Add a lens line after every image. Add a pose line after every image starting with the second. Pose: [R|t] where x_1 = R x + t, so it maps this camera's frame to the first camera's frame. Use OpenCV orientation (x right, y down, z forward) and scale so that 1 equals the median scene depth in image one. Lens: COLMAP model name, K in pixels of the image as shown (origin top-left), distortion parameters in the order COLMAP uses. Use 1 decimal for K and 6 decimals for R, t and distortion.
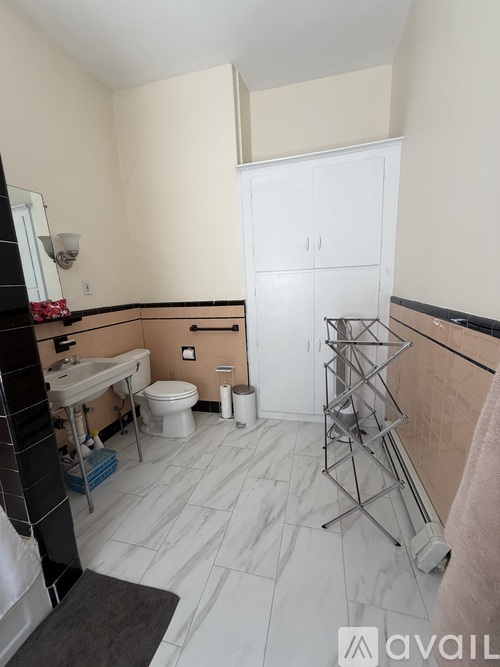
lens RADIAL K [[266.8, 0, 252.2], [0, 266.8, 331.9], [0, 0, 1]] dist [-0.003348, -0.000083]
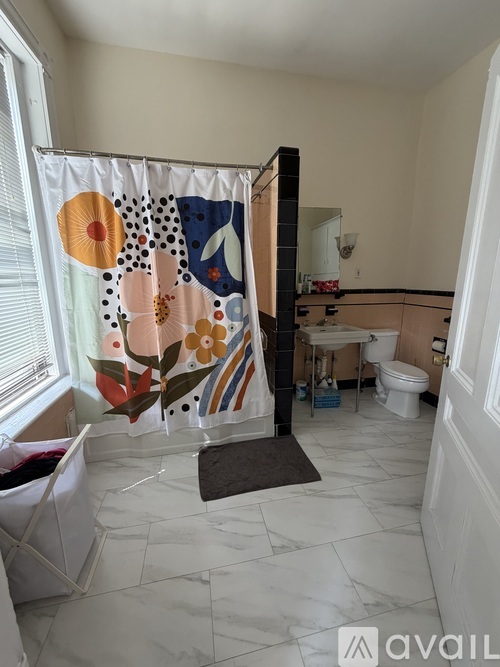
lens RADIAL K [[266.8, 0, 247.9], [0, 266.8, 333.1], [0, 0, 1]] dist [-0.003348, -0.000083]
pose [[0.445573, 0.232997, -0.864394, 0.393082], [-0.180954, 0.969049, 0.167930, 0.002346], [0.876767, 0.081590, 0.473944, -0.095674]]
